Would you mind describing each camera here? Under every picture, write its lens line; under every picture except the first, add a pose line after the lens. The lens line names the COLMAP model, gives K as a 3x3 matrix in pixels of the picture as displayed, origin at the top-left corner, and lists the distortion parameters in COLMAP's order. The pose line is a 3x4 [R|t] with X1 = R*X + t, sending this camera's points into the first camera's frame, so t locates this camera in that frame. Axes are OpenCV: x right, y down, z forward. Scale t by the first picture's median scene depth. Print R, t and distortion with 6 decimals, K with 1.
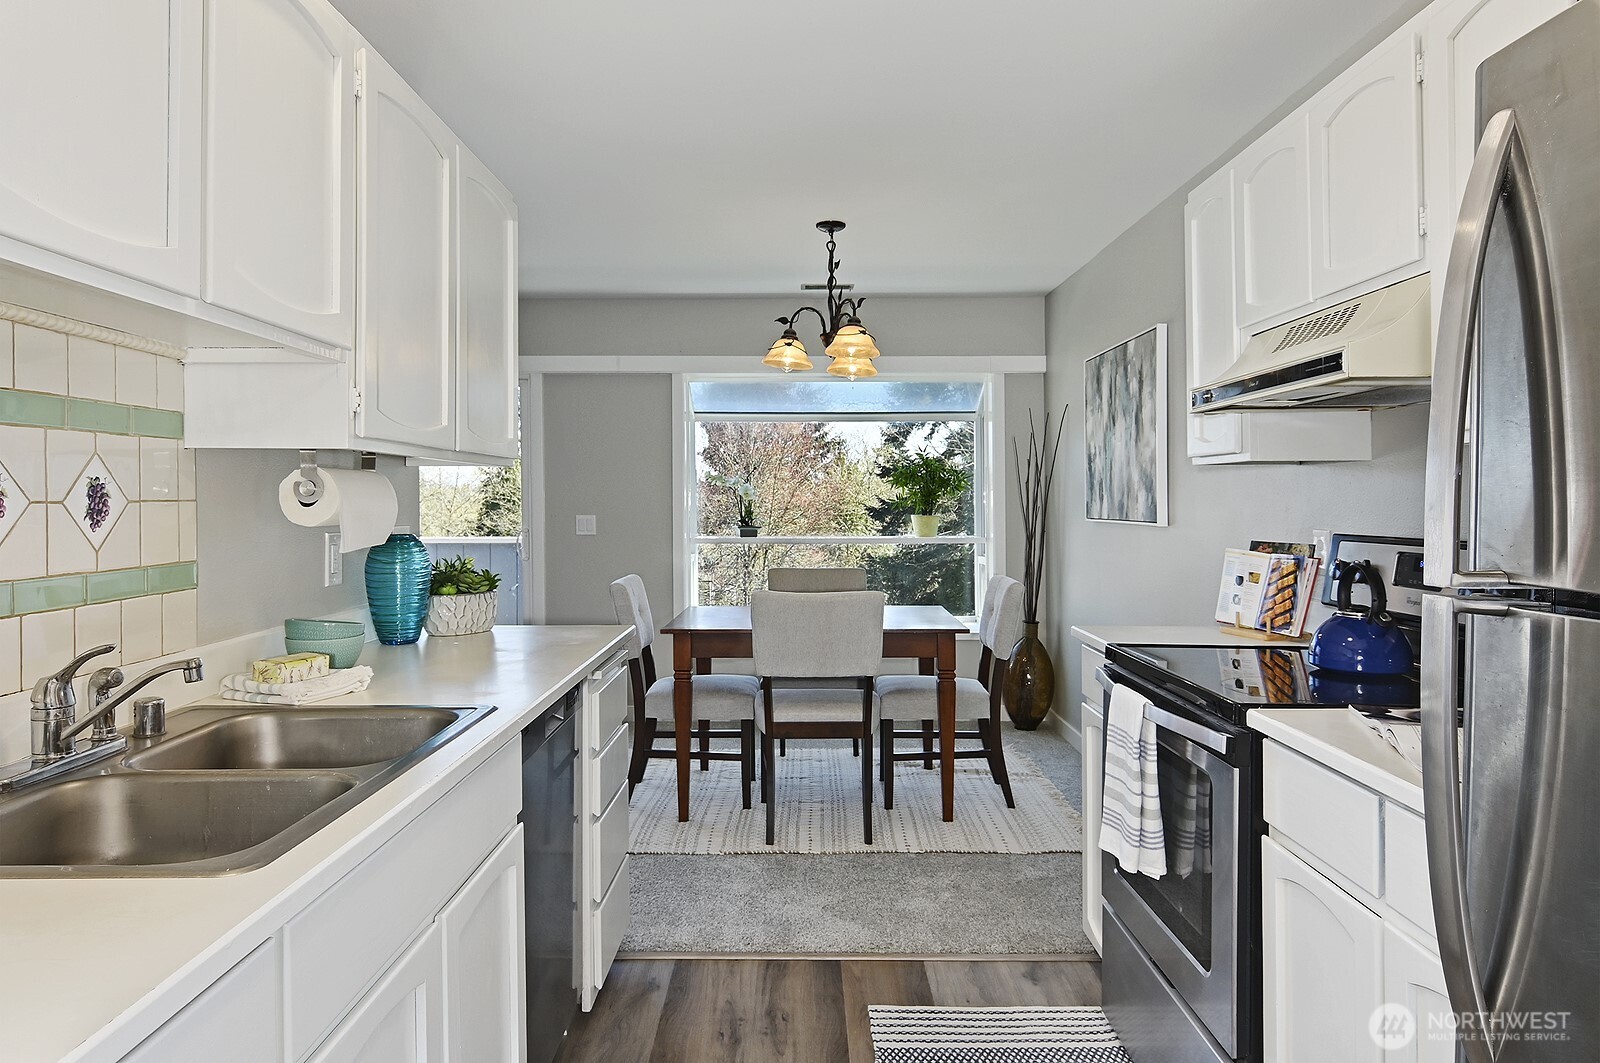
lens RADIAL K [[1018.1, 0, 787.3], [0, 1018.1, 496.3], [0, 0, 1]] dist [0.001096, -0.002297]
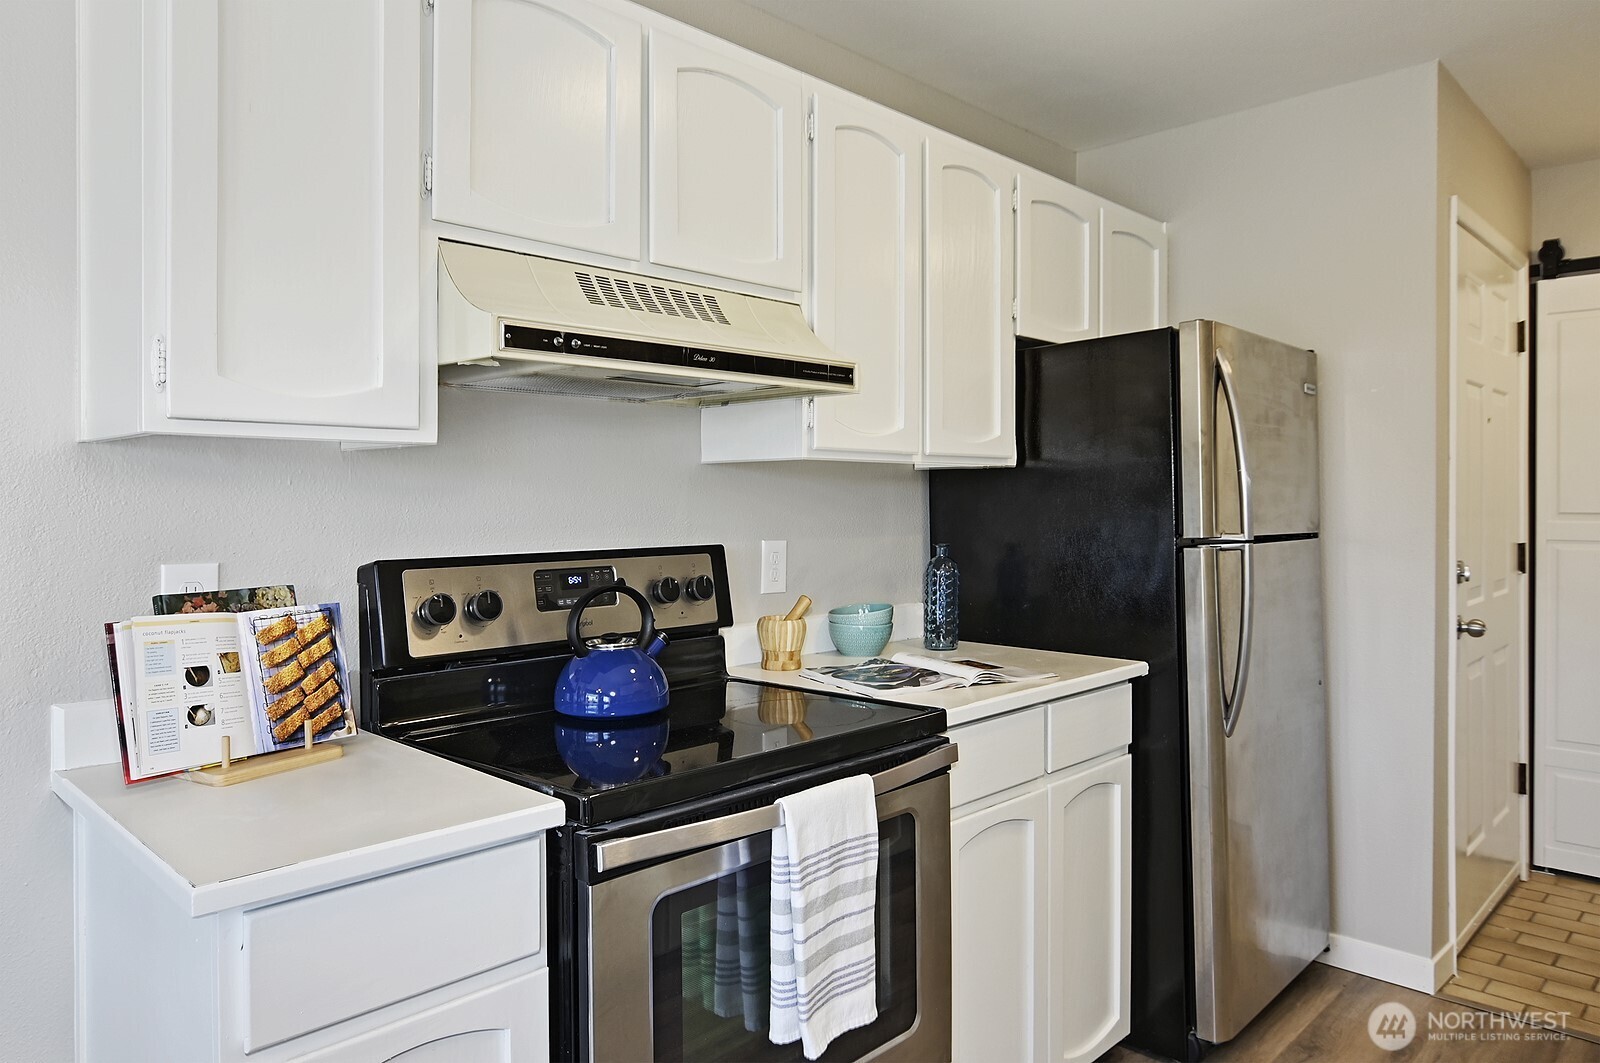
lens RADIAL K [[1018.1, 0, 794.7], [0, 1018.1, 529.0], [0, 0, 1]] dist [0.001096, -0.002297]
pose [[-0.697880, -0.003488, 0.716206, -0.110298], [0.013784, 0.999738, 0.018300, 0.007974], [-0.716082, 0.022644, -0.697649, 1.205568]]
